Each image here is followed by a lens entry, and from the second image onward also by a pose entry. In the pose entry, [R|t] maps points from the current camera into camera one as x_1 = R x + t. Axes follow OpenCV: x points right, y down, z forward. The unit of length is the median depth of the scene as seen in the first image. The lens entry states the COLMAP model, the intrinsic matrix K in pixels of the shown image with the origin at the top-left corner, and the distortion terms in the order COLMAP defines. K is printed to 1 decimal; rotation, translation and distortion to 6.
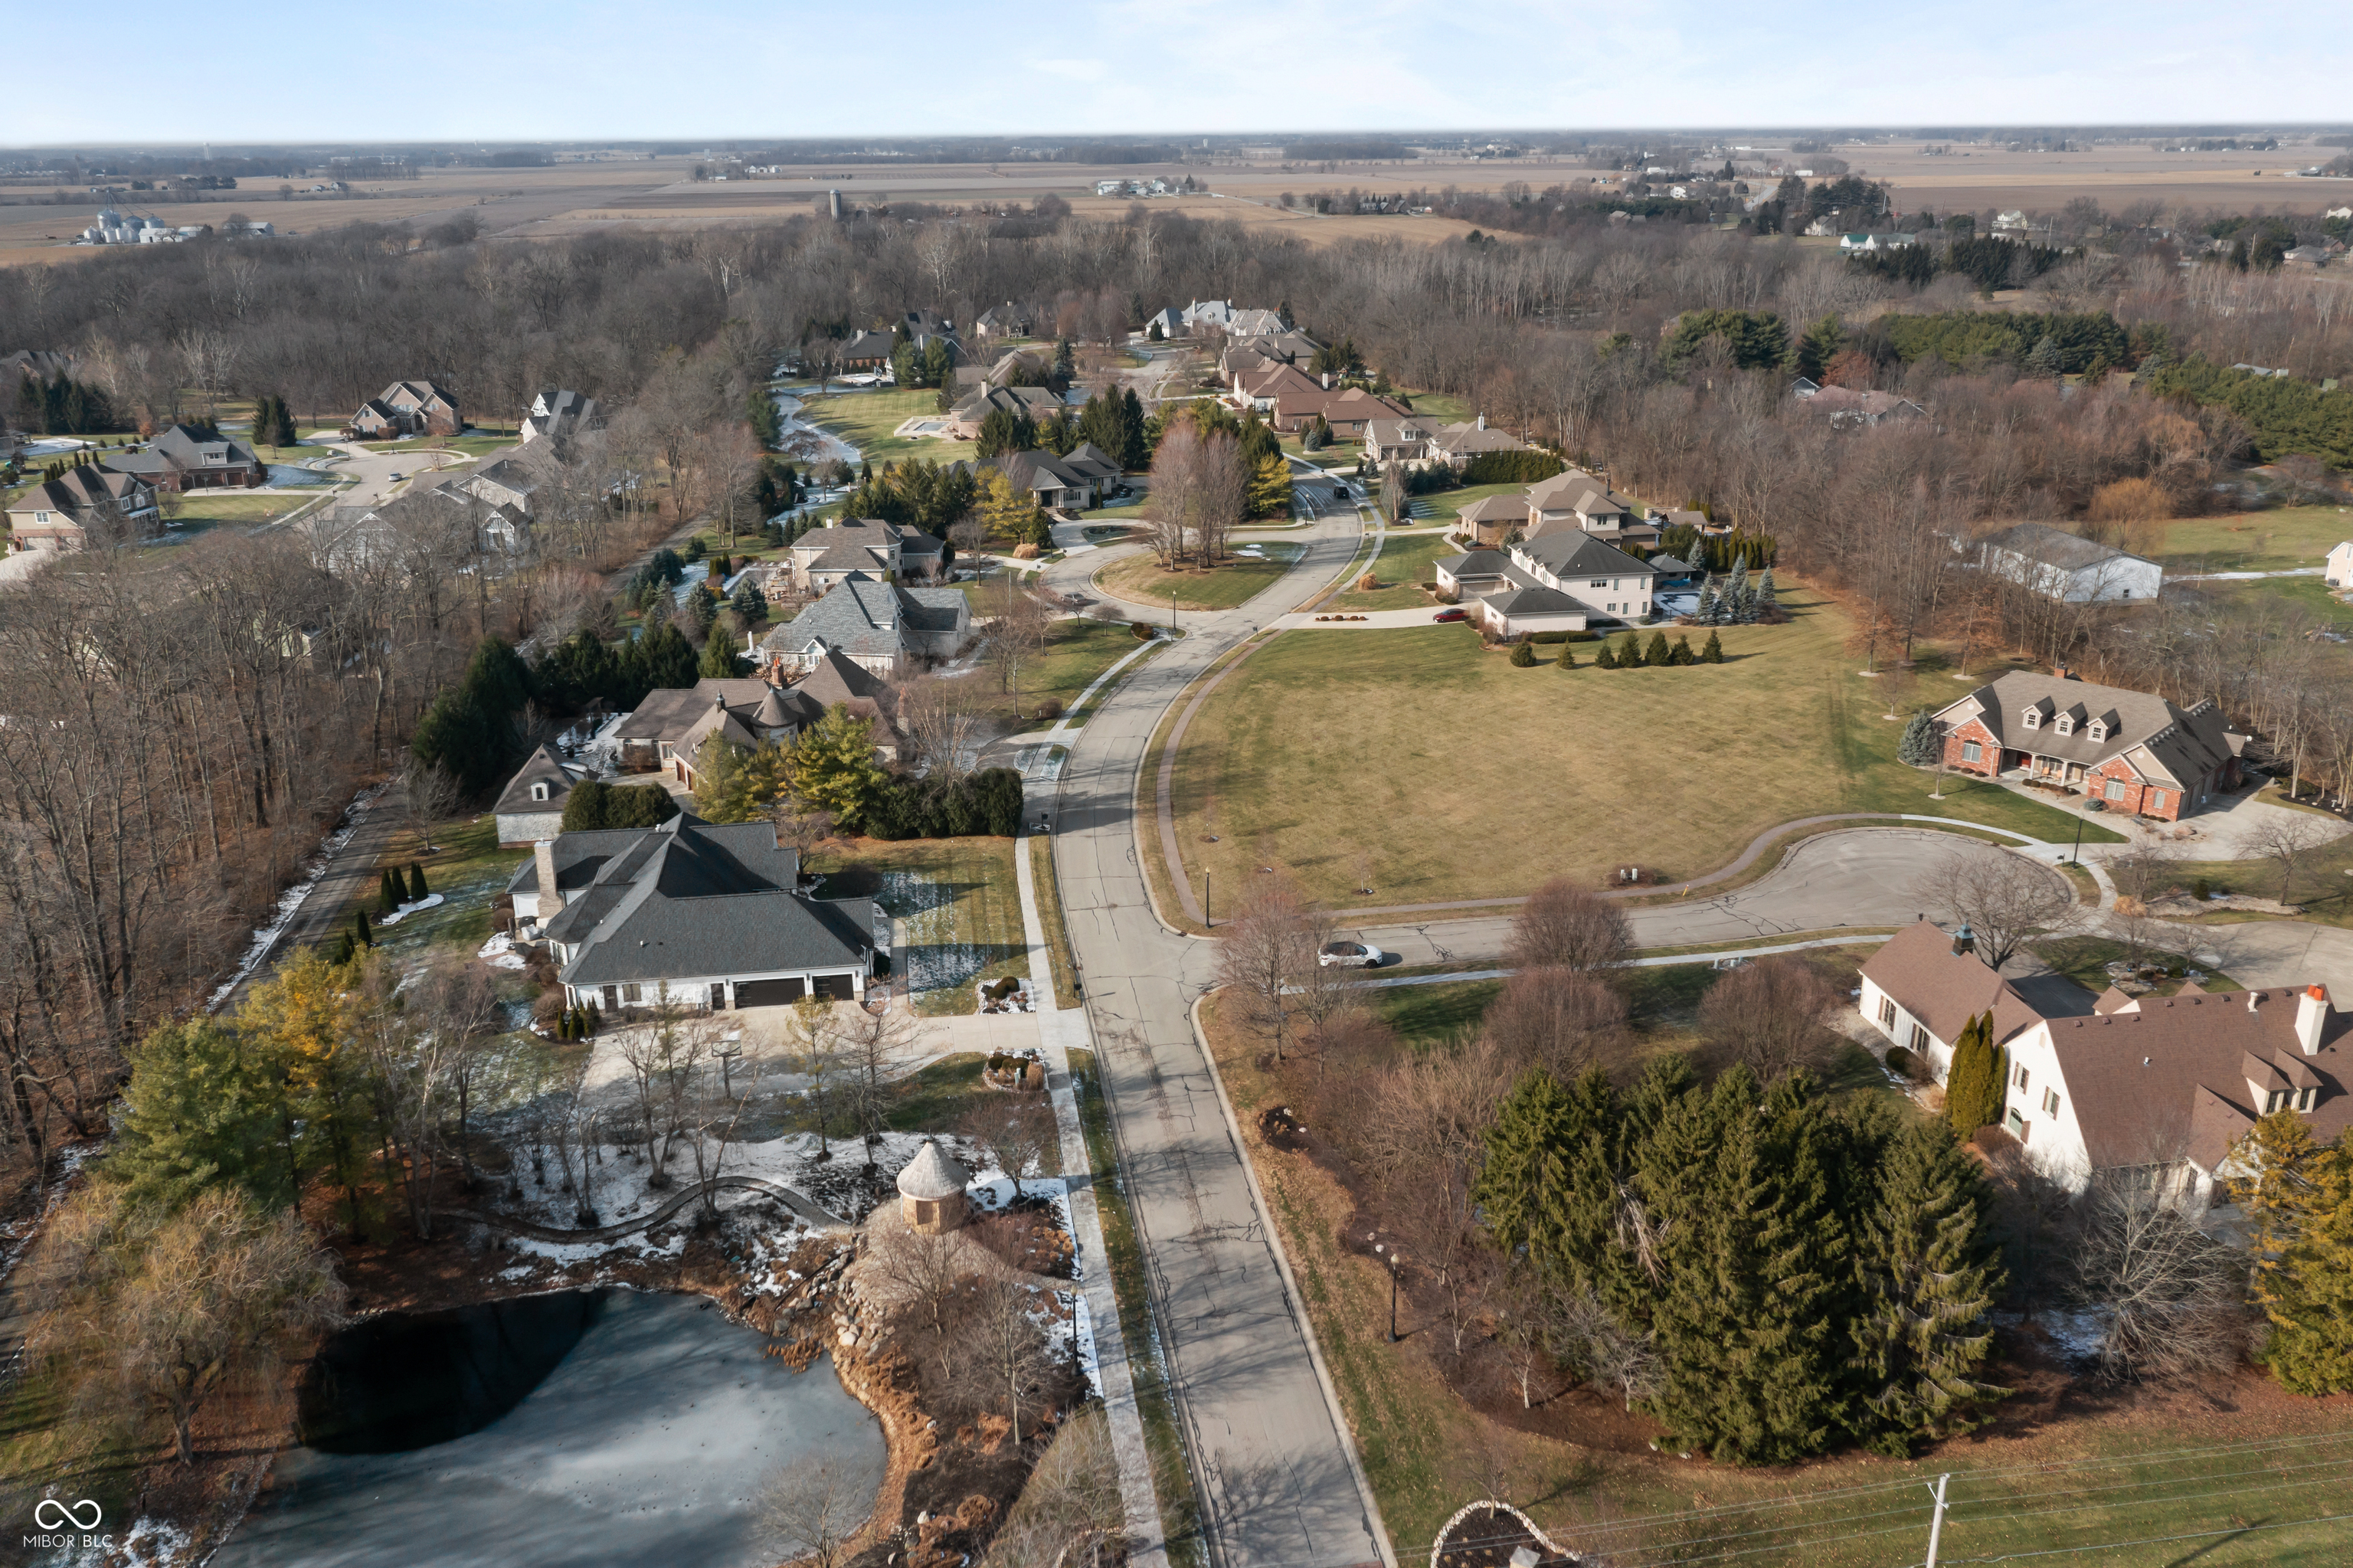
lens RADIAL K [[1858.2, 0, 1155.7], [0, 1858.2, 773.4], [0, 0, 1]] dist [-0.018028, 0.012176]
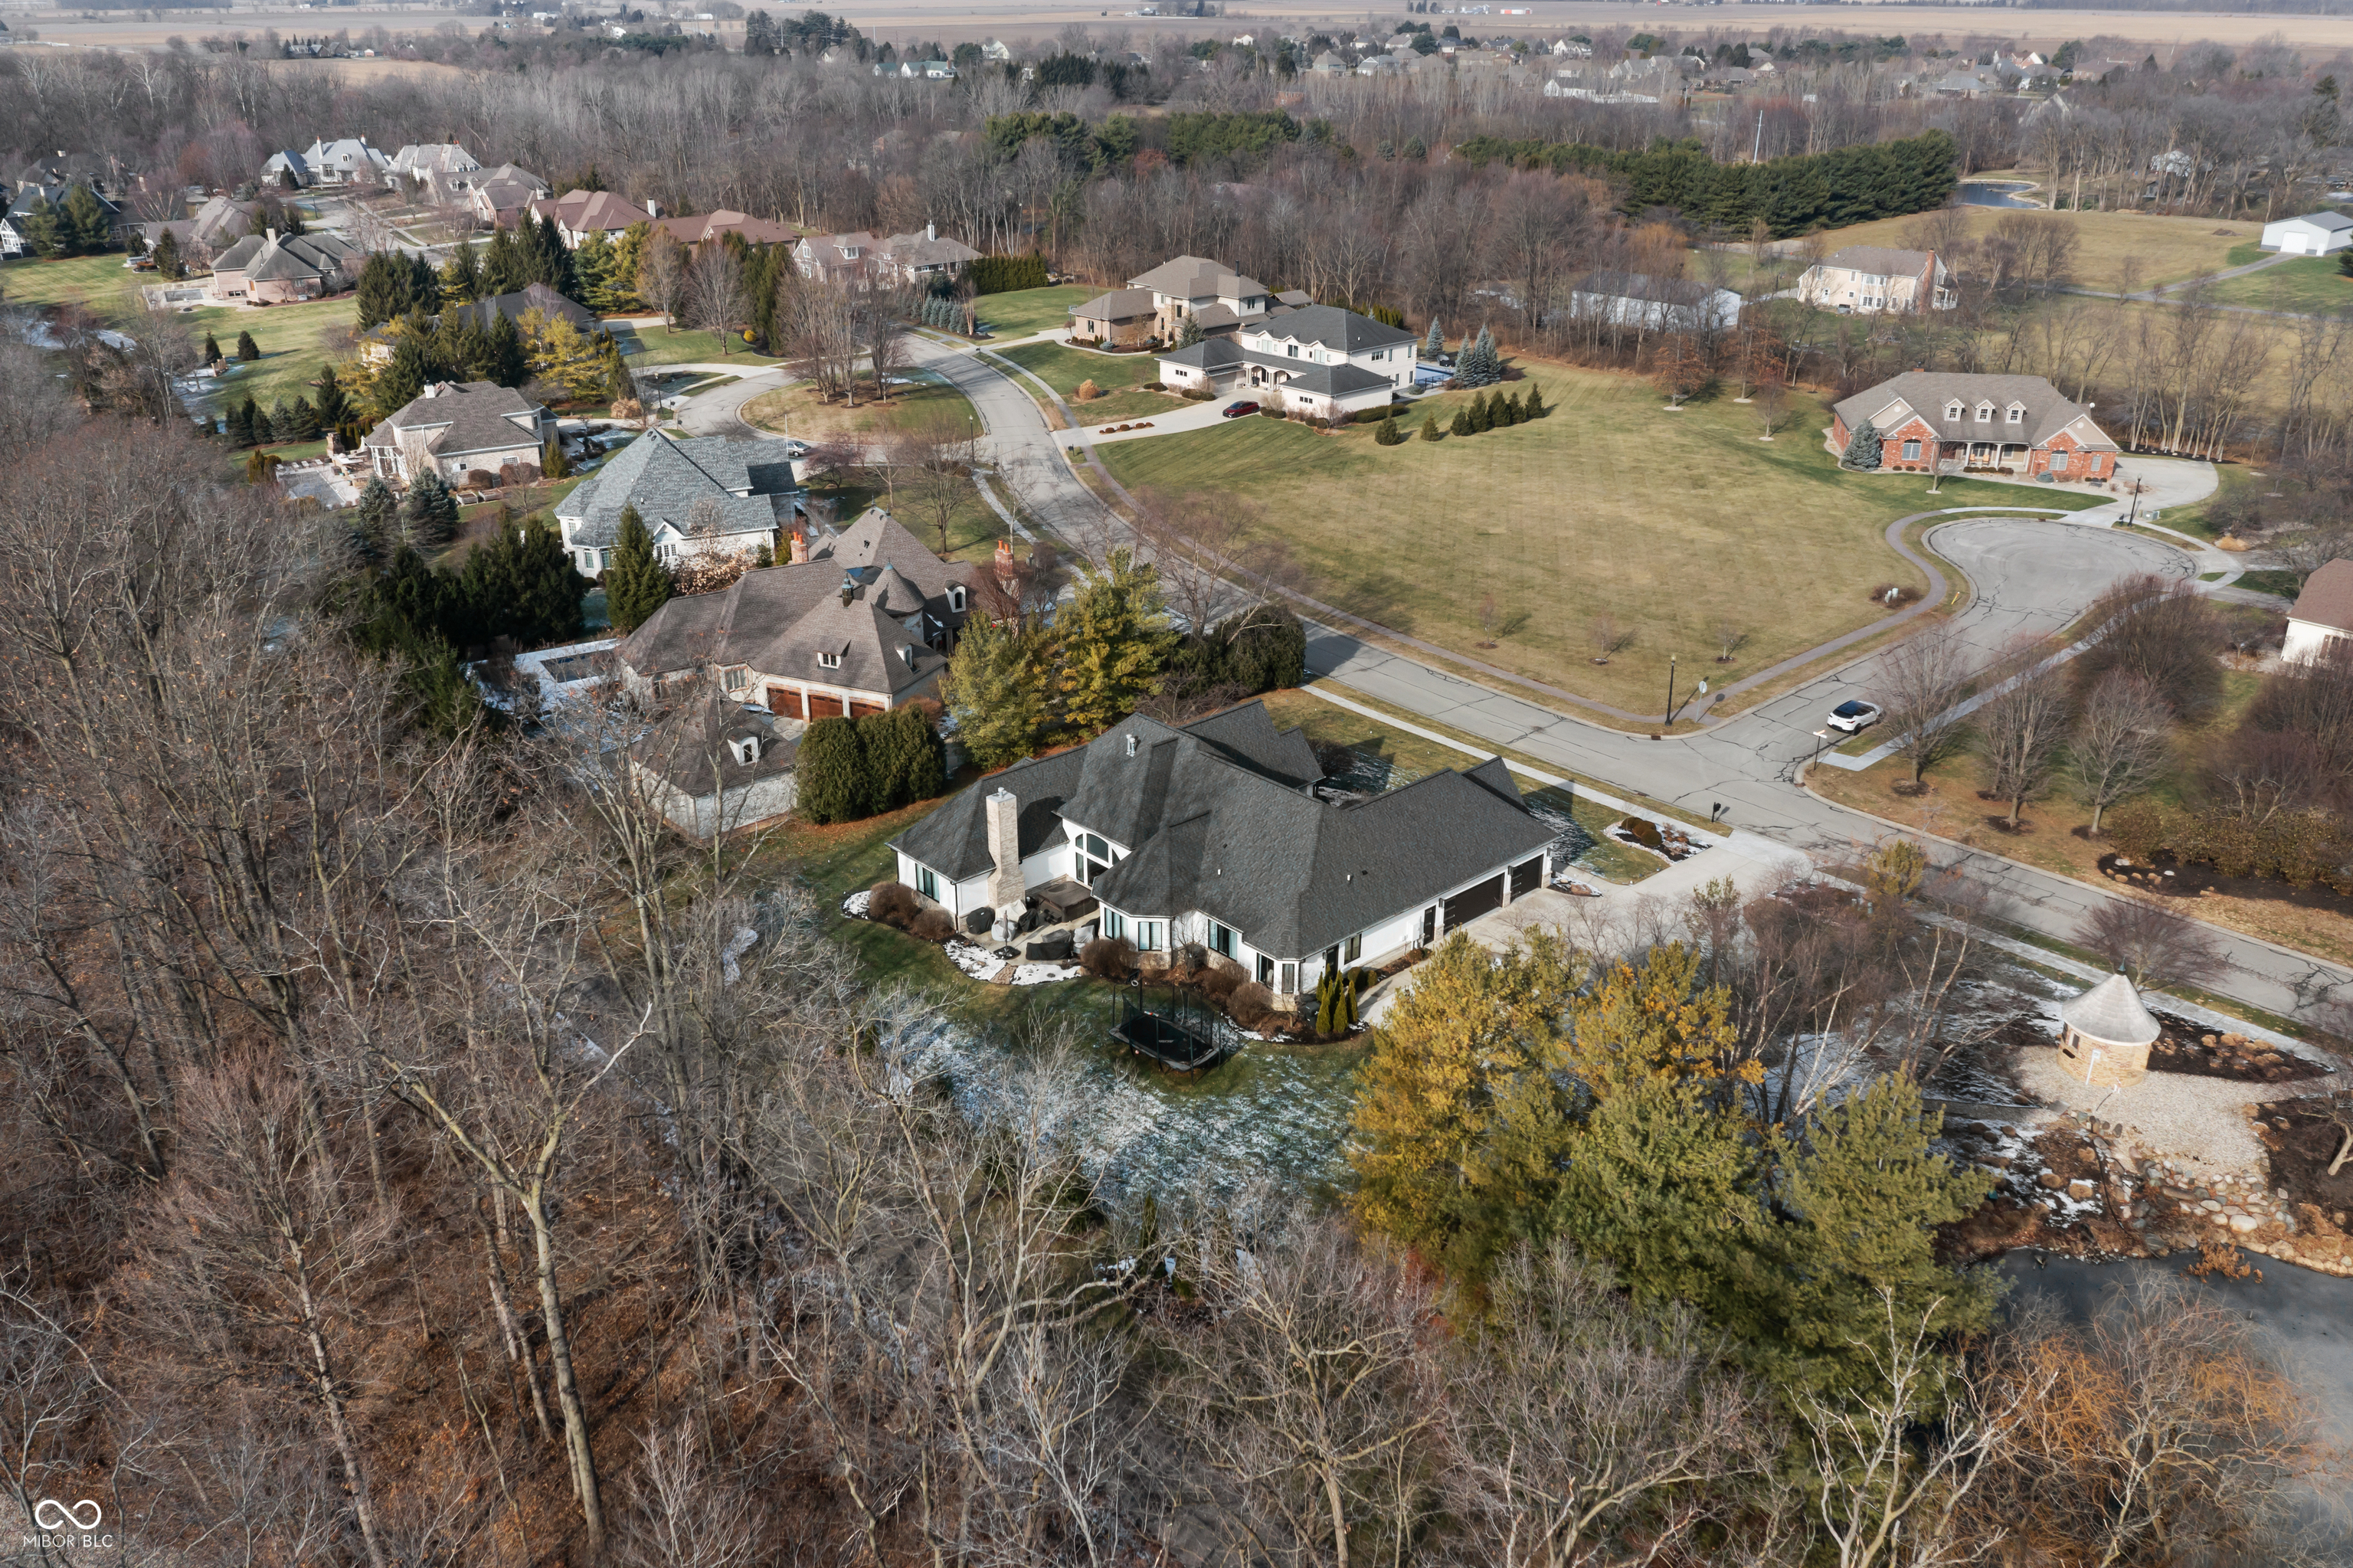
lens RADIAL K [[1858.2, 0, 1169.9], [0, 1858.2, 793.3], [0, 0, 1]] dist [-0.018028, 0.012176]
pose [[0.824682, -0.219000, 0.521477, -0.497040], [0.178183, 0.975643, 0.127949, -0.030223], [-0.536797, -0.012599, 0.843618, 0.316442]]
